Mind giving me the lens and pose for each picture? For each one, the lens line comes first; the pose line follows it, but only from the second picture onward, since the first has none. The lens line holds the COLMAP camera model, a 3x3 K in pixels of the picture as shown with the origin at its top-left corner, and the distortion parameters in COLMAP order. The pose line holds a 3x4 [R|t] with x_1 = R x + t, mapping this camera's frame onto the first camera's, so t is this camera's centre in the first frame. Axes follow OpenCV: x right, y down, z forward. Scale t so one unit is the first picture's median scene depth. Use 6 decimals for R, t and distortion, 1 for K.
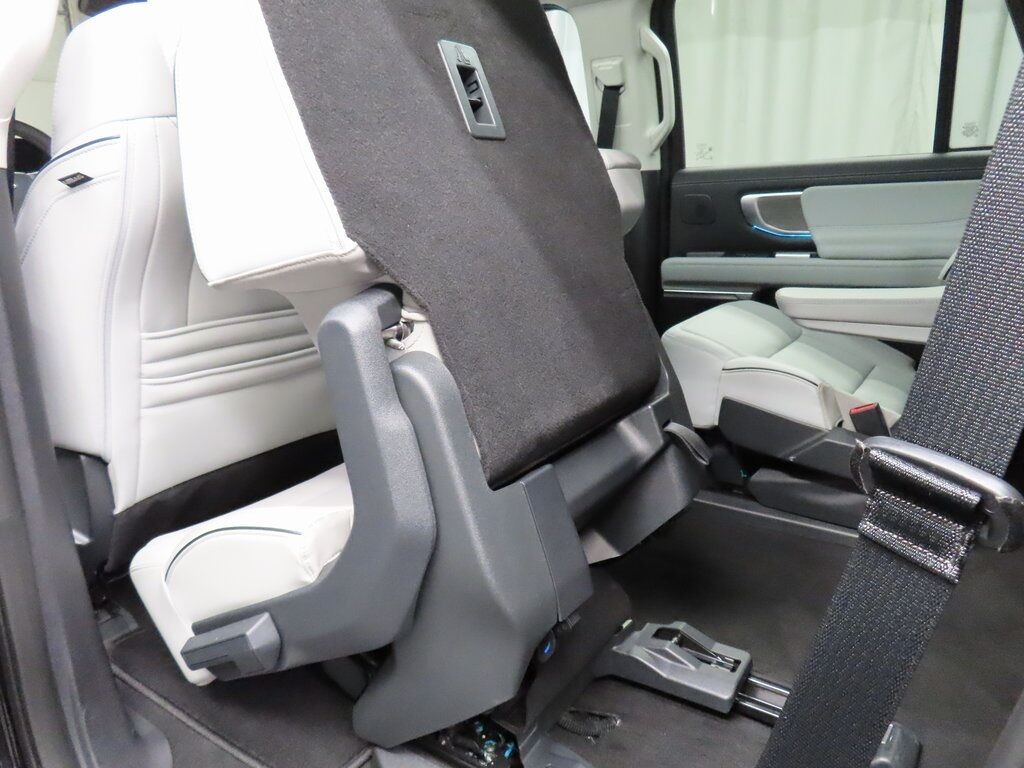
lens RADIAL K [[726.2, 0, 515.0], [0, 726.2, 381.4], [0, 0, 1]] dist [0.000771, -0.015106]
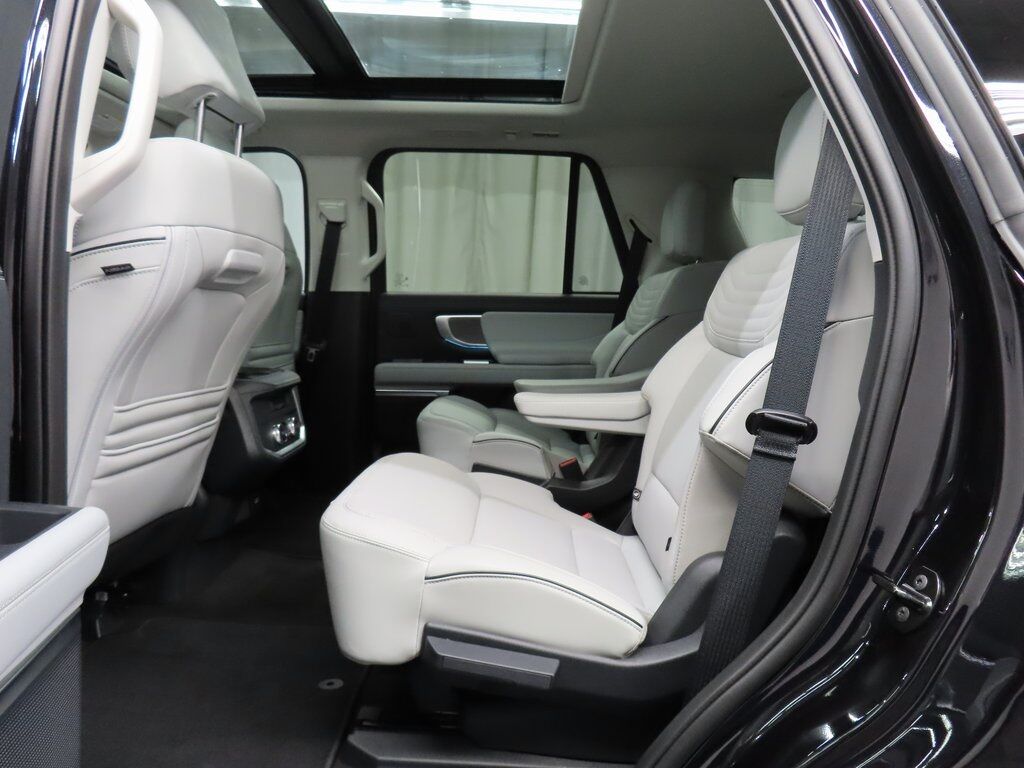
lens RADIAL K [[726.2, 0, 508.8], [0, 726.2, 385.2], [0, 0, 1]] dist [0.000771, -0.015106]
pose [[0.835500, -0.000673, 0.549490, -0.294772], [0.087795, 0.987316, -0.132283, 0.047918], [-0.542431, 0.158765, 0.824962, -0.113600]]
